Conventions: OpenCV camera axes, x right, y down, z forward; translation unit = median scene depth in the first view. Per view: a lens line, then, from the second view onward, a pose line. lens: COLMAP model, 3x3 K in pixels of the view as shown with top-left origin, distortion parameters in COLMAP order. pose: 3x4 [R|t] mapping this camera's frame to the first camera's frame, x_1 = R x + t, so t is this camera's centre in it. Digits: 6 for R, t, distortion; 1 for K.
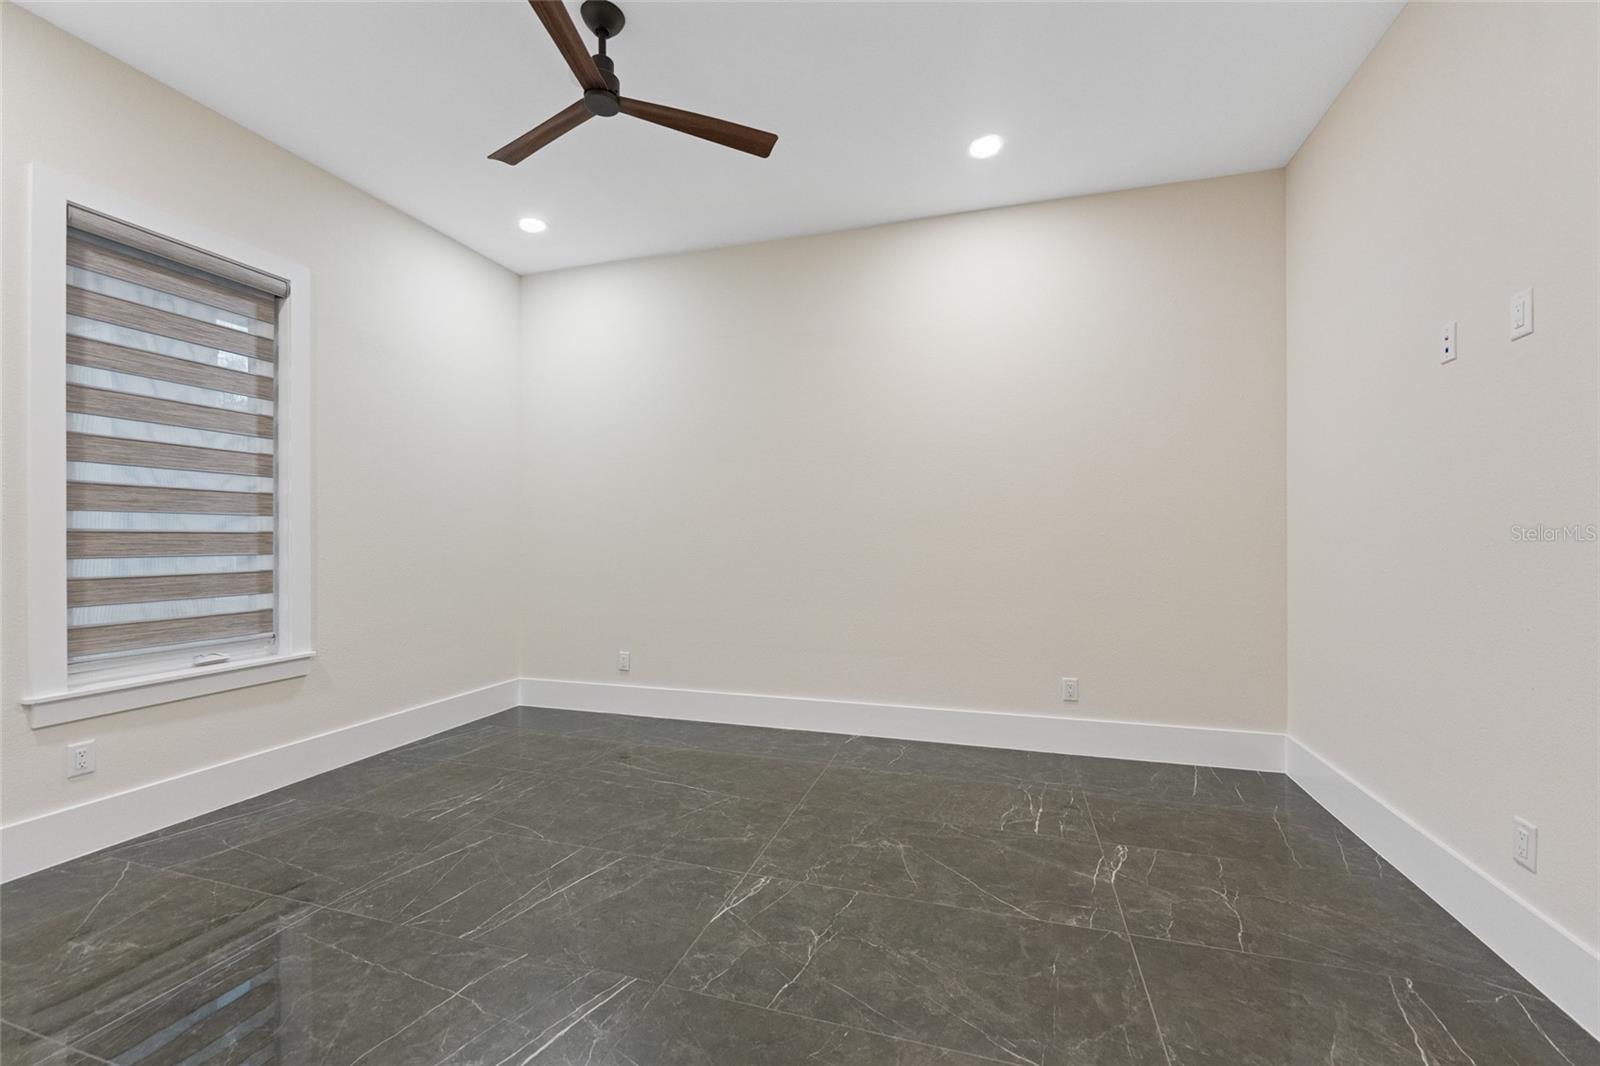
lens RADIAL K [[655.1, 0, 794.9], [0, 655.1, 532.1], [0, 0, 1]] dist [0.002399, 0.000212]
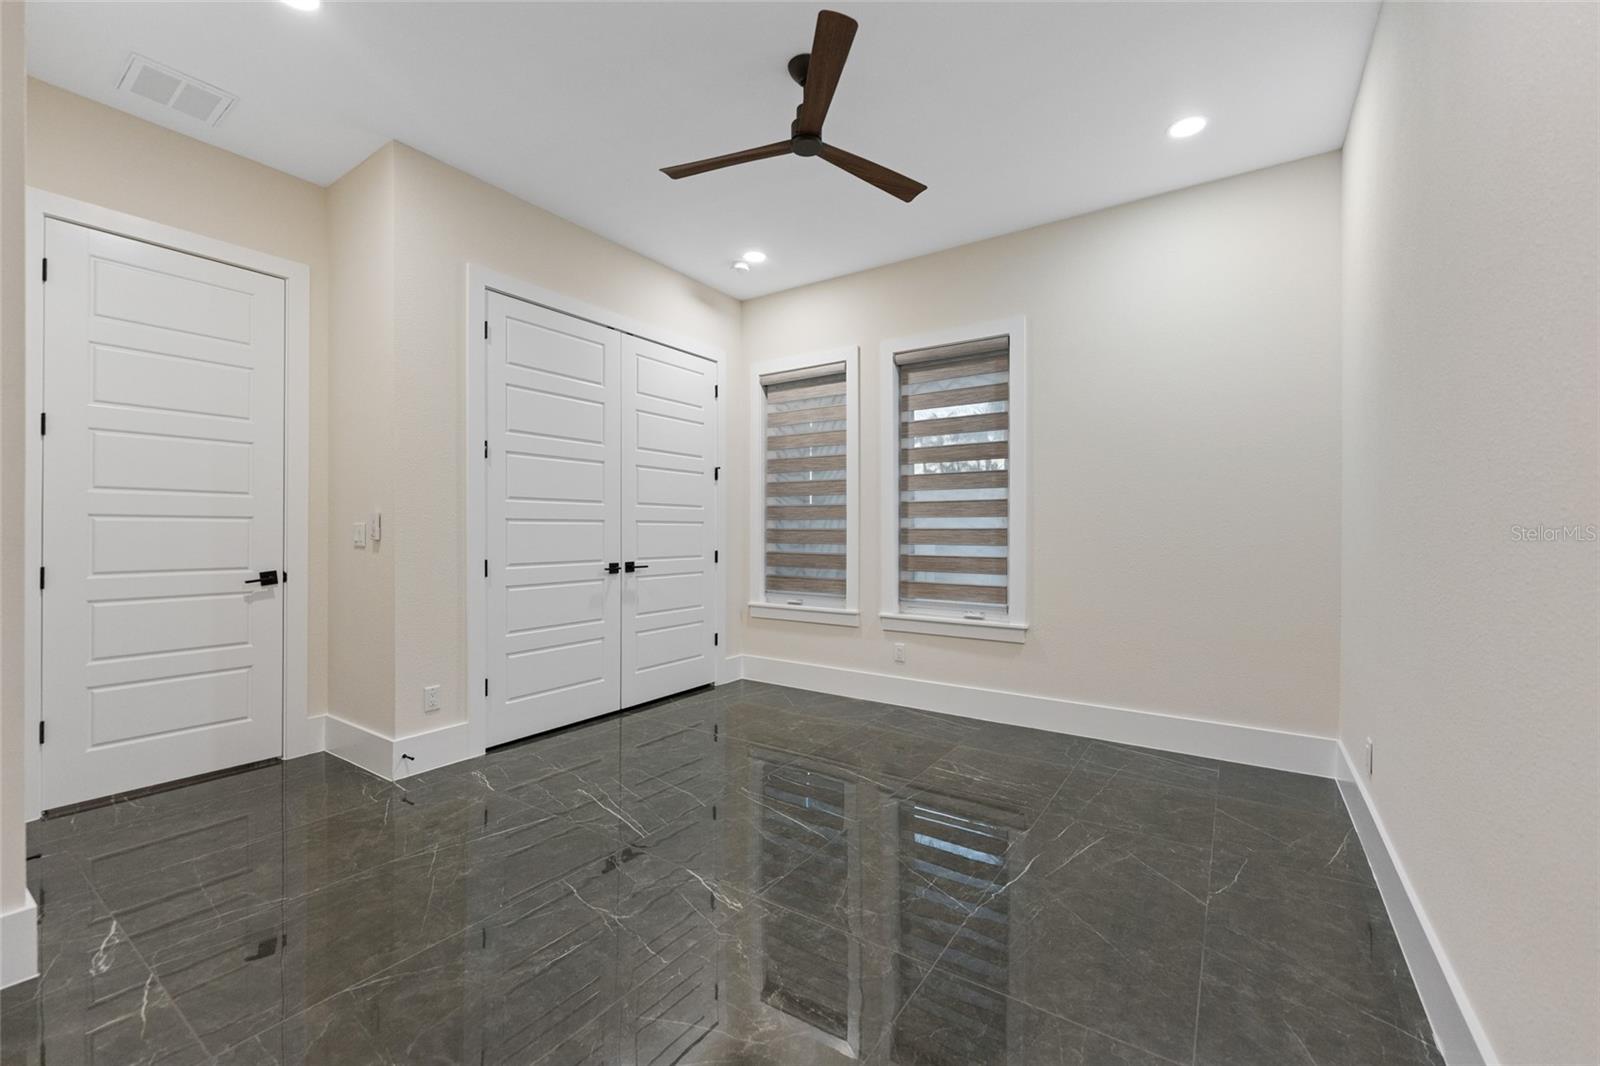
lens RADIAL K [[655.1, 0, 794.9], [0, 655.1, 532.1], [0, 0, 1]] dist [0.002399, 0.000212]
pose [[-0.294459, 0.000254, -0.955664, 0.645288], [0.007586, 0.999969, -0.002072, 0.007210], [0.955634, -0.007859, -0.294452, 1.080228]]
